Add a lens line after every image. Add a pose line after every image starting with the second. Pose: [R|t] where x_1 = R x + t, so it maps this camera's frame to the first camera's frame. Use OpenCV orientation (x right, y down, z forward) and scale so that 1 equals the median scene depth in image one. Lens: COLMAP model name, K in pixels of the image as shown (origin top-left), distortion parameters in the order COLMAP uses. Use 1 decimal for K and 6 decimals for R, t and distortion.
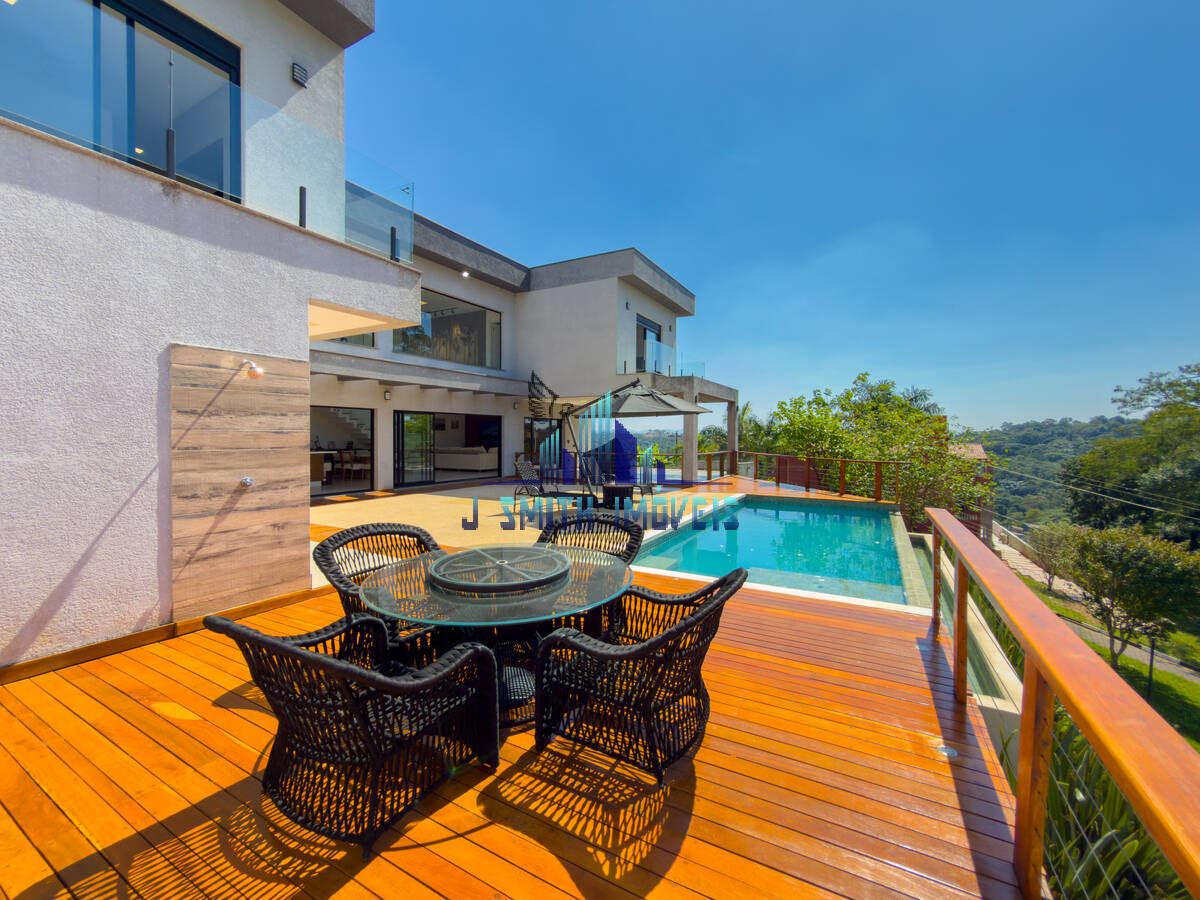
lens RADIAL K [[483.2, 0, 603.6], [0, 483.2, 433.1], [0, 0, 1]] dist [0.000887, 0.000008]
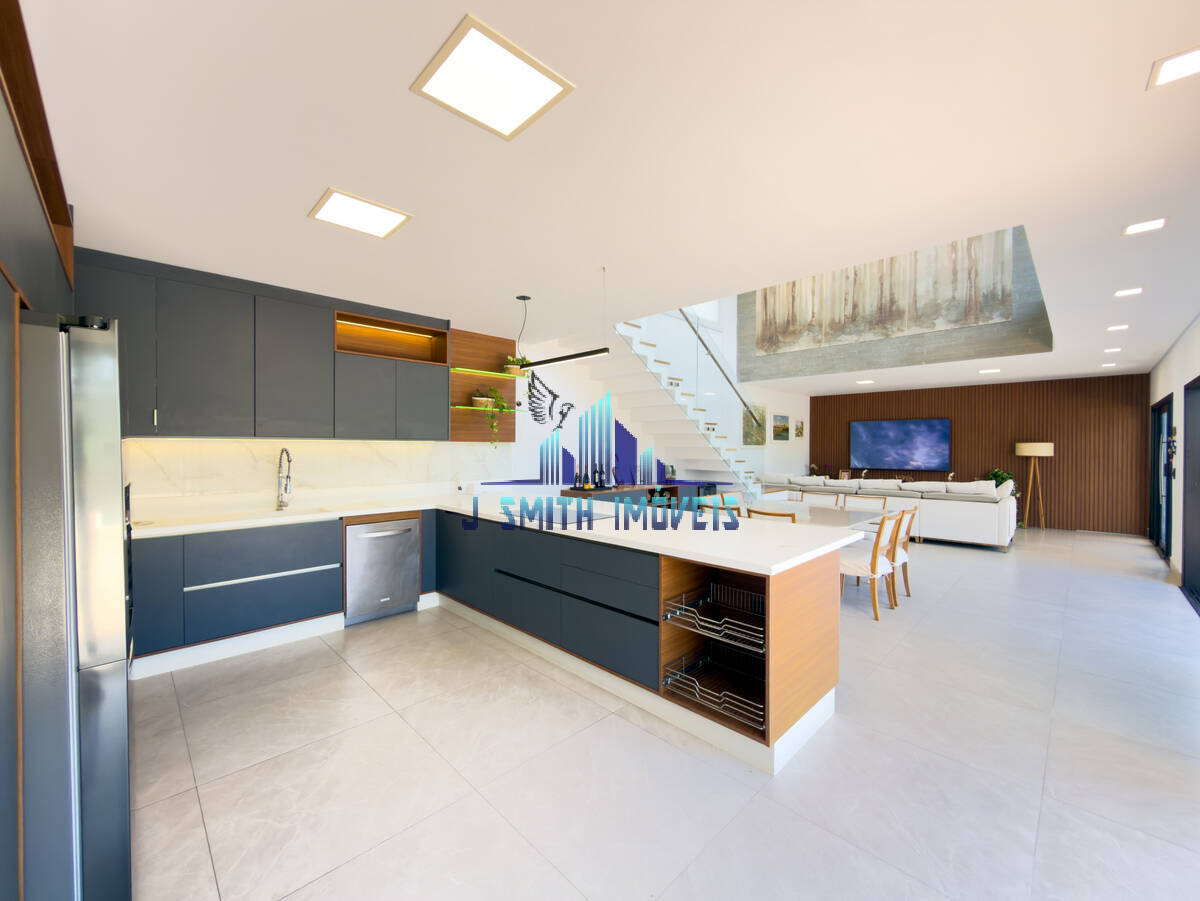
lens RADIAL K [[479.0, 0, 600.0], [0, 479.0, 450.5], [0, 0, 1]] dist [0.000788, 0.000344]
pose [[0.957626, -0.004405, -0.287982, -0.536178], [0.006233, 0.999966, 0.005432, 0.001780], [0.287949, -0.006997, 0.957620, 0.671687]]
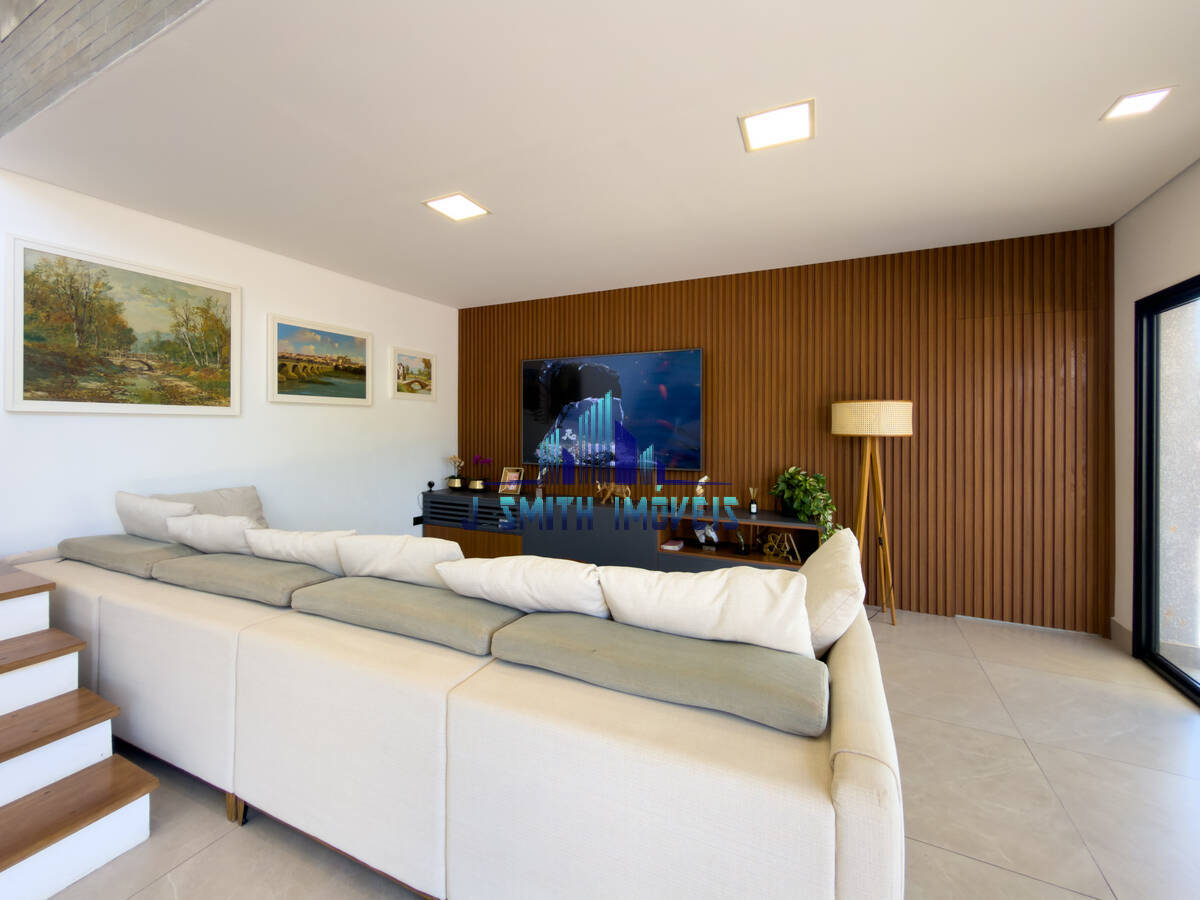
lens RADIAL K [[497.2, 0, 593.8], [0, 497.2, 425.9], [0, 0, 1]] dist [0.001746, 0.000232]
pose [[0.999489, -0.005191, 0.031536, -0.343934], [0.005194, 0.999987, -0.000003, 0.009418], [-0.031536, 0.000166, 0.999503, 1.137473]]
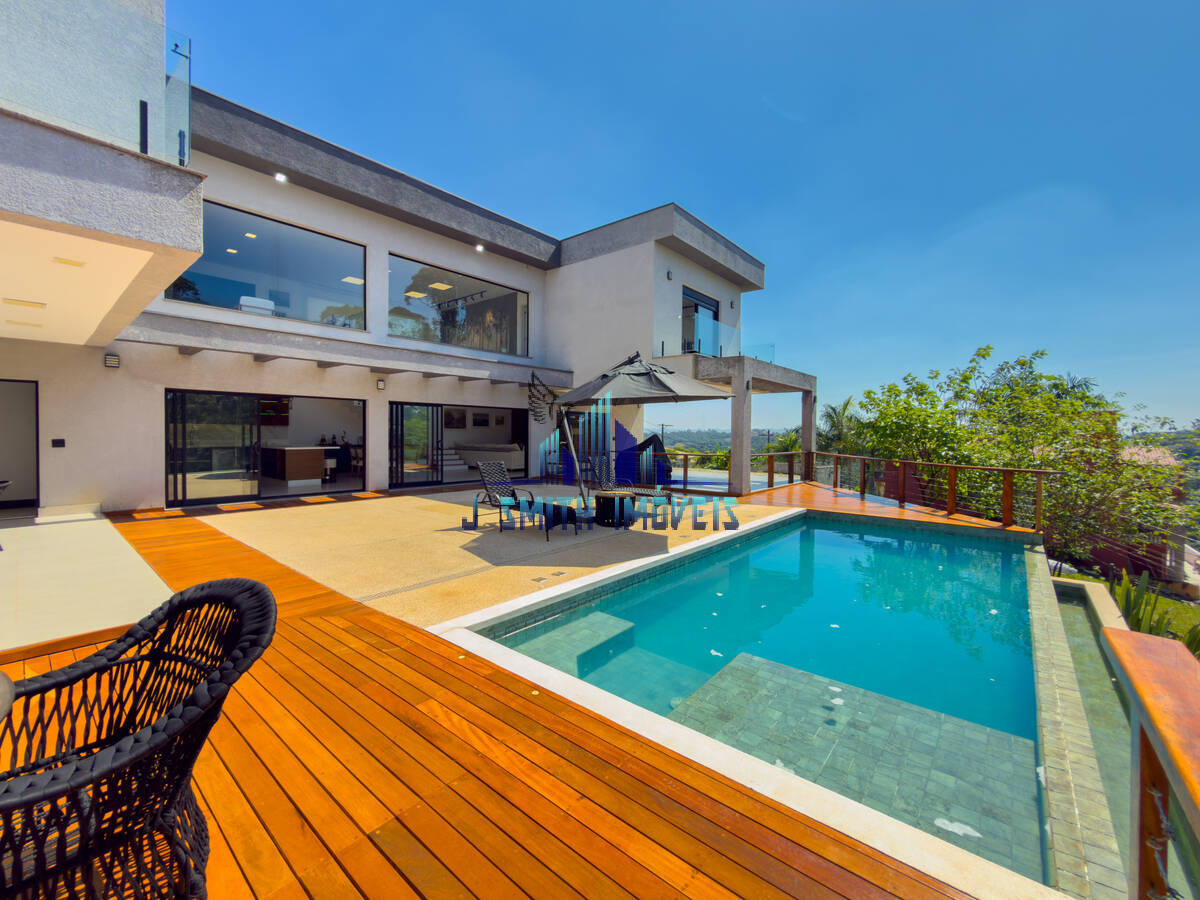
lens RADIAL K [[486.5, 0, 604.4], [0, 486.5, 433.6], [0, 0, 1]] dist [-0.000481, 0.000048]
pose [[0.981610, 0.004546, -0.190843, 0.106194], [-0.003990, 0.999987, 0.003297, 0.006306], [0.190855, -0.002475, 0.981615, 0.164417]]
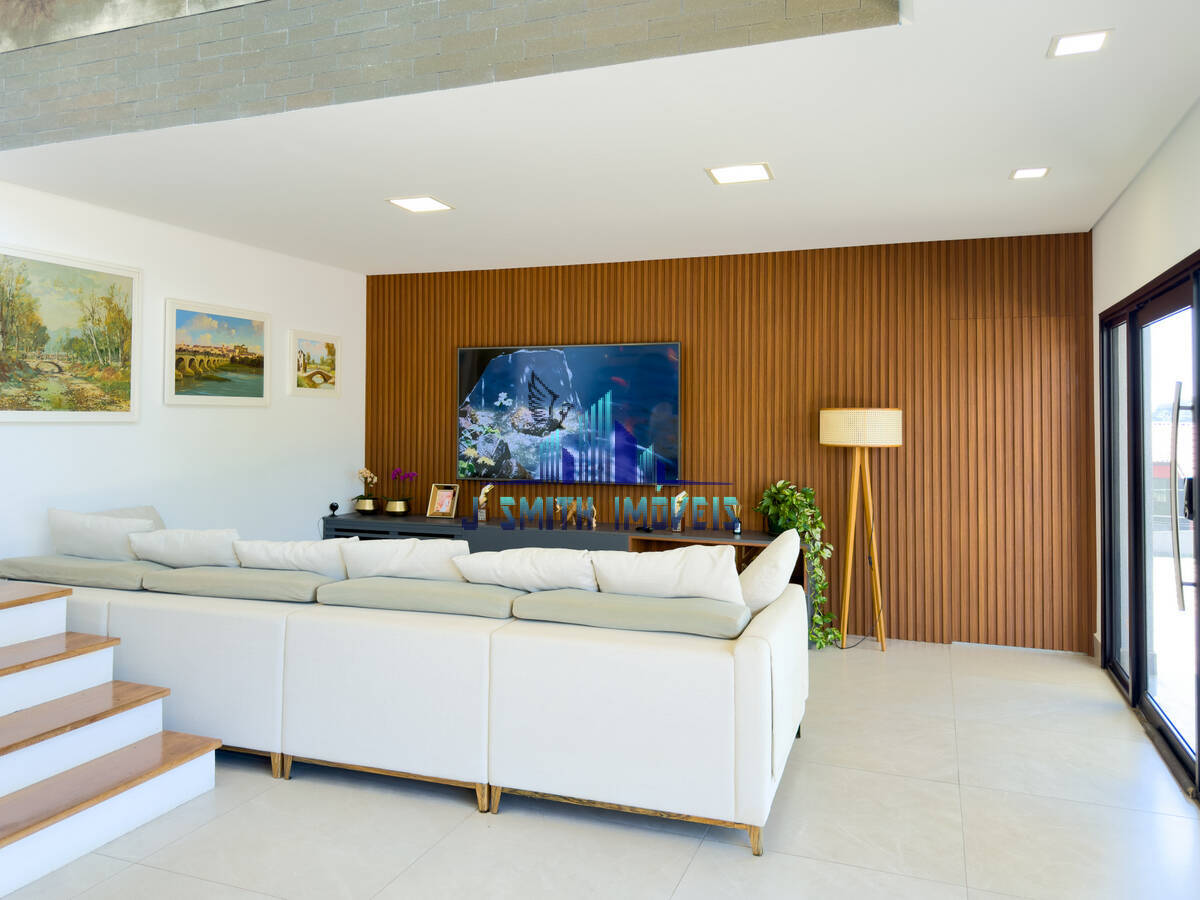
lens RADIAL K [[869.6, 0, 595.1], [0, 869.6, 396.2], [0, 0, 1]] dist [0.073557, -0.107153]
pose [[0.991464, 0.001387, 0.130375, -0.369378], [0.001834, 0.999696, -0.024581, 0.002300], [-0.130370, 0.024610, 0.991160, 1.005376]]
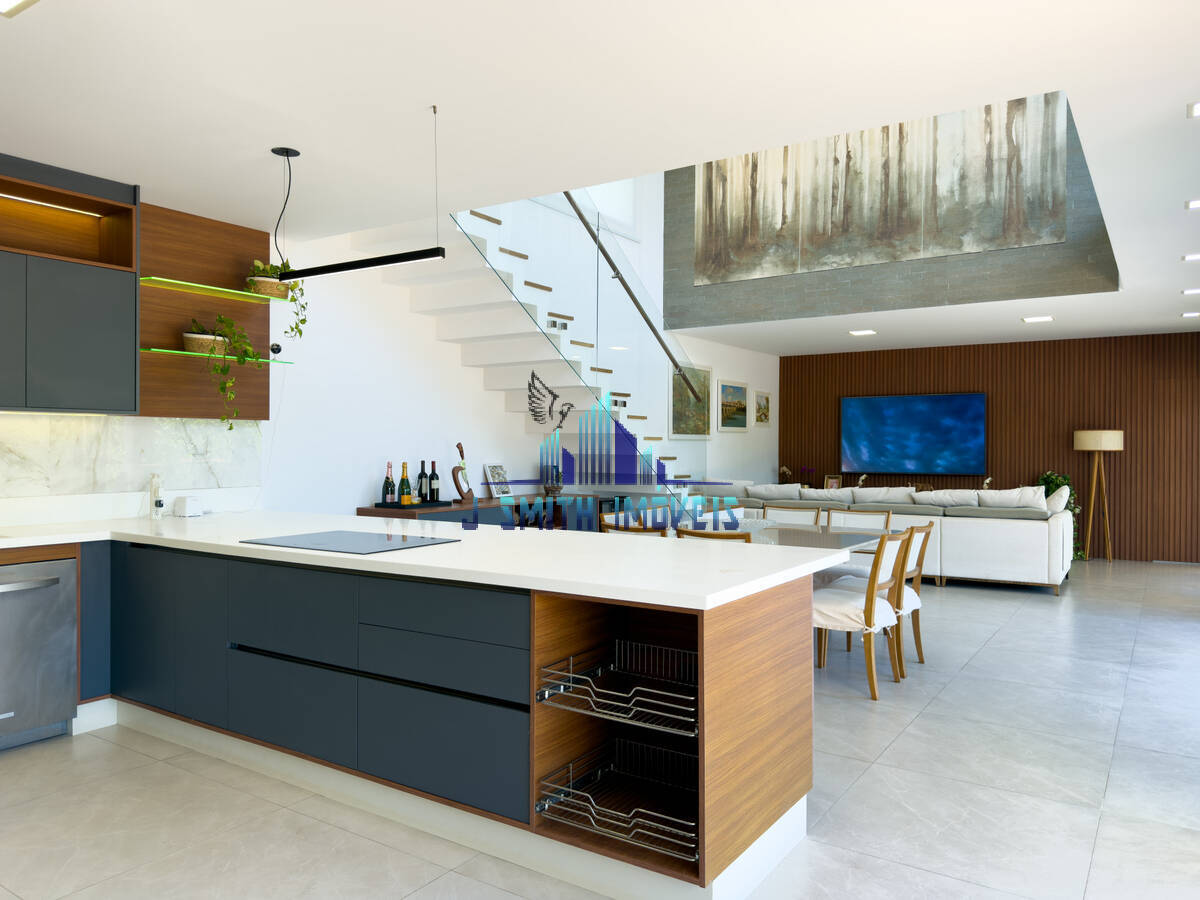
lens RADIAL K [[843.9, 0, 603.0], [0, 843.9, 451.4], [0, 0, 1]] dist [0.085231, -0.137200]
pose [[0.995986, -0.005825, -0.089315, -0.533692], [0.006388, 0.999962, 0.006014, 0.008723], [0.089277, -0.006560, 0.995985, 0.662906]]
